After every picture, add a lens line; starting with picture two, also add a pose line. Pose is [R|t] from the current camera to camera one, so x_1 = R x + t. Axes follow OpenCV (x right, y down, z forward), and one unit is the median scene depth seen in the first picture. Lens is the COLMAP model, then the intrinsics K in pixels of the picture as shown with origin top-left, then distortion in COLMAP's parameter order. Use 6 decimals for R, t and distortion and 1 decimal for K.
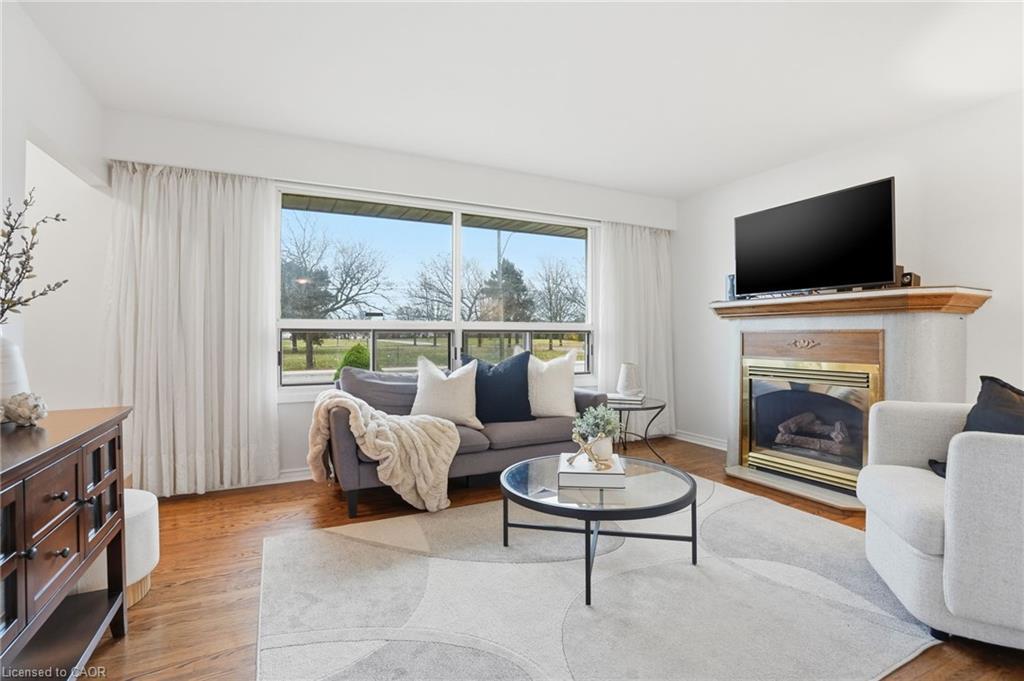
lens RADIAL K [[475.0, 0, 513.9], [0, 475.0, 330.8], [0, 0, 1]] dist [-0.067752, 0.022624]
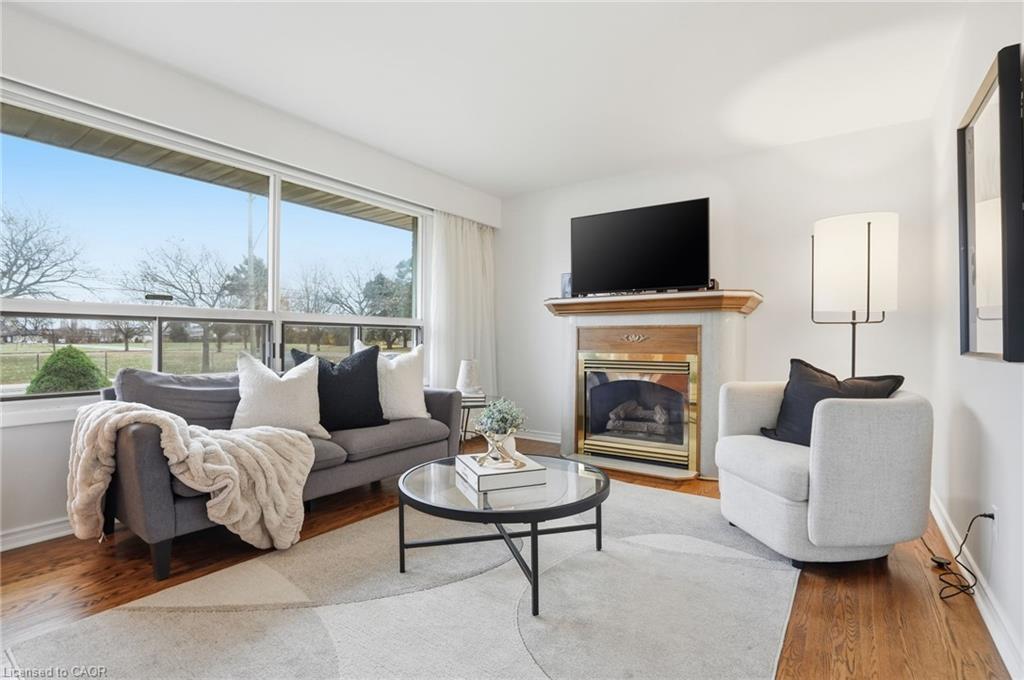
lens RADIAL K [[481.3, 0, 512.6], [0, 481.3, 338.1], [0, 0, 1]] dist [-0.065096, 0.024880]
pose [[0.883894, 0.003946, 0.467670, -0.197546], [-0.007176, 0.999961, 0.005126, 0.027742], [-0.467632, -0.007887, 0.883888, 0.132829]]
